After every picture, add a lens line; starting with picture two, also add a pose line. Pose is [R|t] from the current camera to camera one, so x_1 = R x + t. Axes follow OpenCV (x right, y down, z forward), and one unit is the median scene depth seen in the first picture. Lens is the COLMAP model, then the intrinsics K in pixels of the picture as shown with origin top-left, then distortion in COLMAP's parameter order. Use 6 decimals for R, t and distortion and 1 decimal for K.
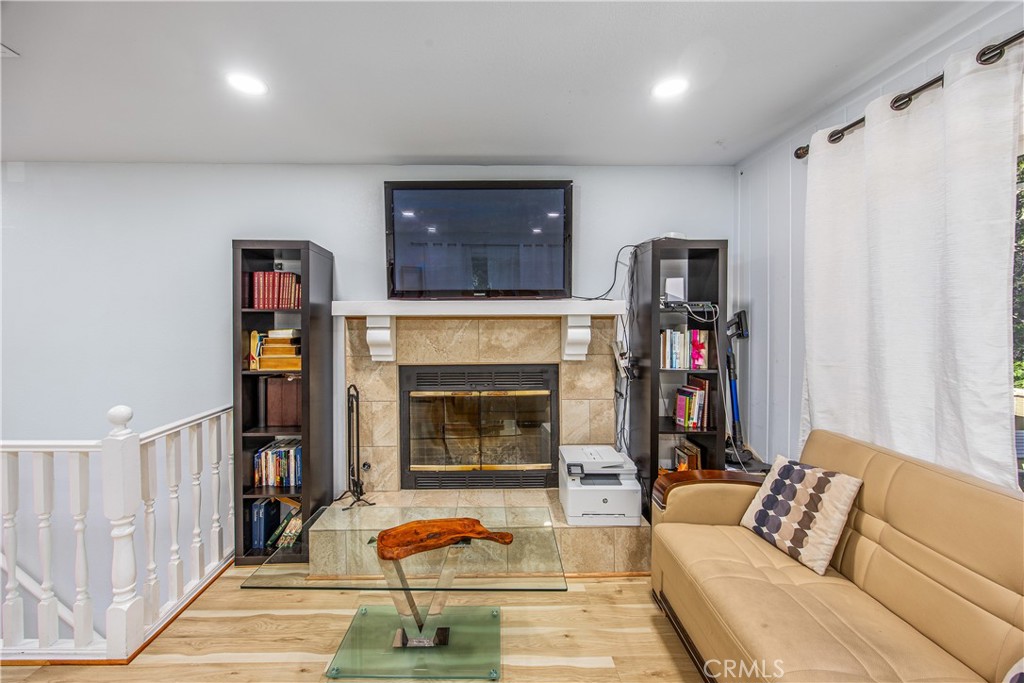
lens RADIAL K [[402.9, 0, 509.1], [0, 402.9, 330.8], [0, 0, 1]] dist [-0.001732, -0.000270]
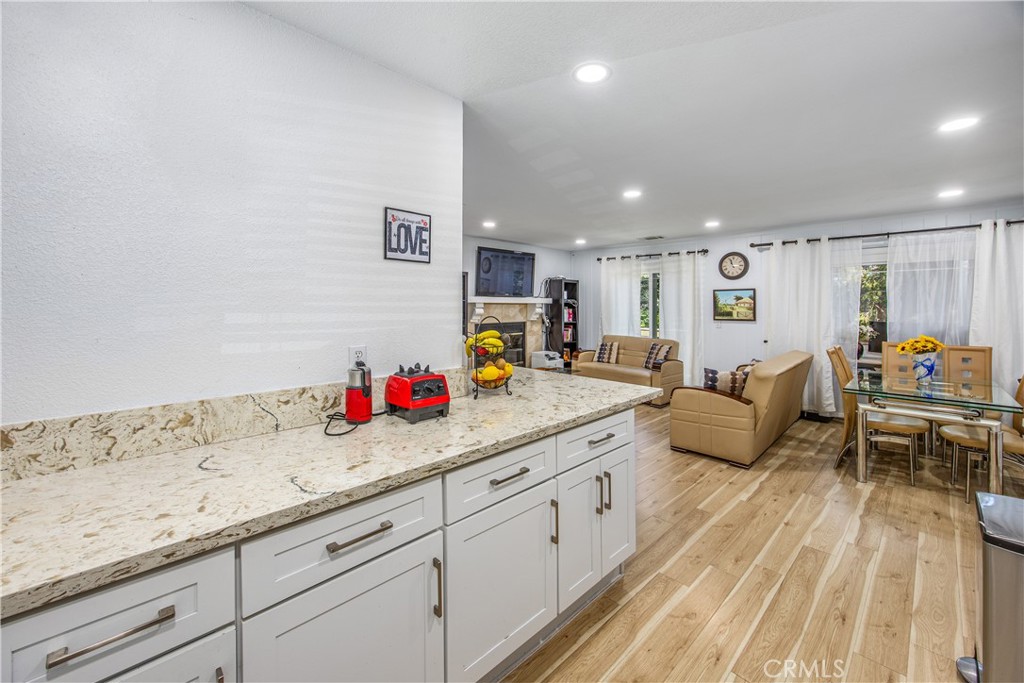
lens RADIAL K [[403.6, 0, 511.6], [0, 403.6, 306.3], [0, 0, 1]] dist [-0.000554, -0.000033]
pose [[0.744693, 0.004666, 0.667391, -1.814189], [0.003010, 0.999942, -0.010349, 0.008824], [-0.667401, 0.009715, 0.744635, -0.932519]]
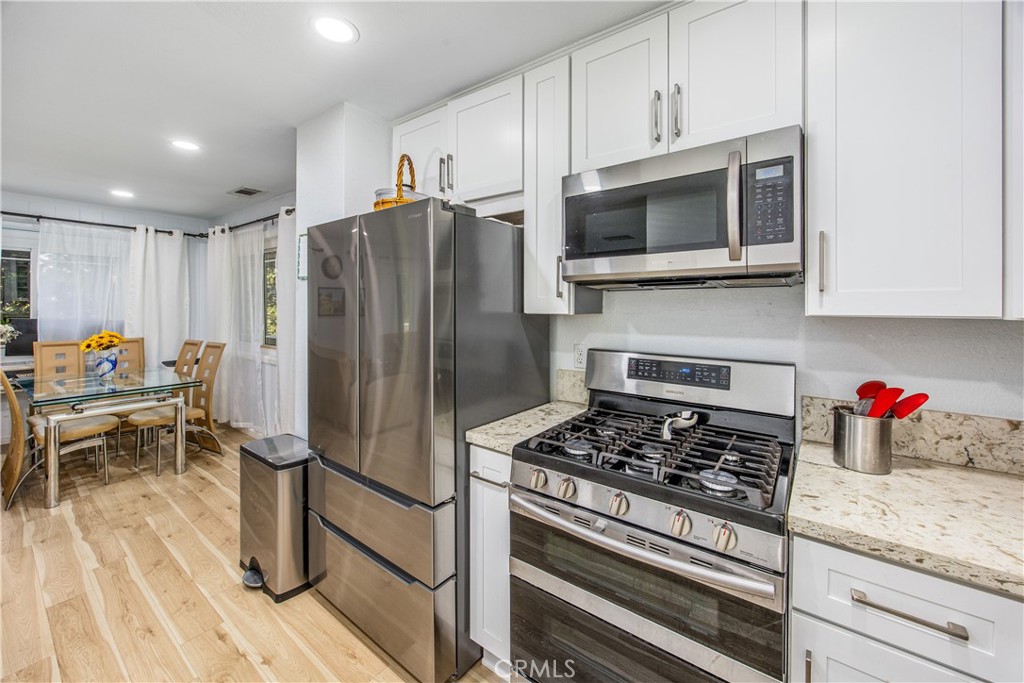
lens RADIAL K [[405.5, 0, 526.1], [0, 405.5, 307.8], [0, 0, 1]] dist [0.000320, -0.000329]
pose [[-0.787424, -0.007075, 0.616371, -1.811323], [0.001340, 0.999912, 0.013189, 0.004280], [-0.616410, 0.011211, -0.787346, -0.634630]]
